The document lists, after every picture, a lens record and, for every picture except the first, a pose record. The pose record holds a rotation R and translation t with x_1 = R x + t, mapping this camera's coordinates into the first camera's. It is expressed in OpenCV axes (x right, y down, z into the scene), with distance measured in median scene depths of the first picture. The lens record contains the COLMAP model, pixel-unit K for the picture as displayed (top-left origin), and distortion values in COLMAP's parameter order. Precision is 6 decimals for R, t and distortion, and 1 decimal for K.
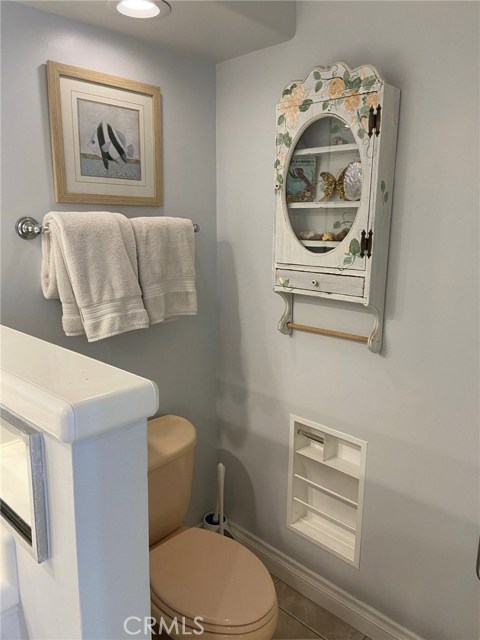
lens RADIAL K [[488.6, 0, 242.8], [0, 488.6, 317.1], [0, 0, 1]] dist [0.108329, -0.132641]
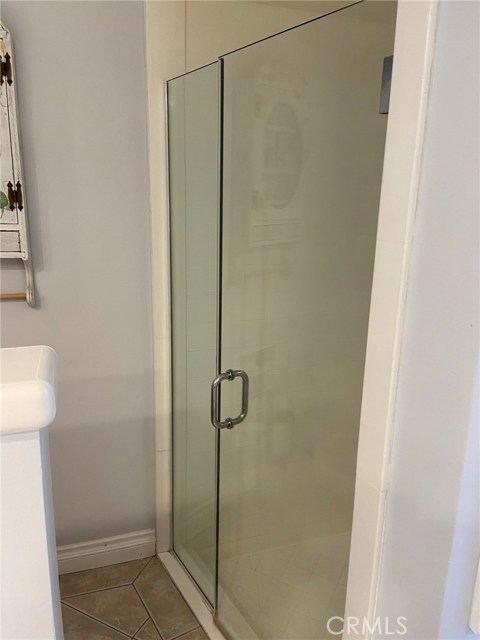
lens RADIAL K [[488.6, 0, 242.8], [0, 488.6, 317.1], [0, 0, 1]] dist [0.108329, -0.132641]
pose [[0.460647, -0.208991, 0.862628, -0.433915], [0.157044, 0.975741, 0.152533, 0.005675], [-0.873580, 0.065207, 0.482293, 0.138940]]
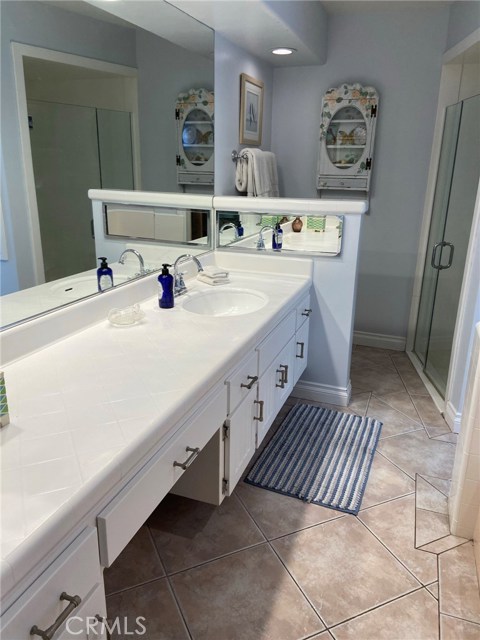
lens RADIAL K [[488.6, 0, 242.8], [0, 488.6, 317.1], [0, 0, 1]] dist [0.108329, -0.132641]
pose [[0.911719, -0.112483, 0.395116, -1.290883], [0.069815, 0.990219, 0.120802, 0.244182], [-0.404840, -0.082552, 0.910654, -0.960317]]
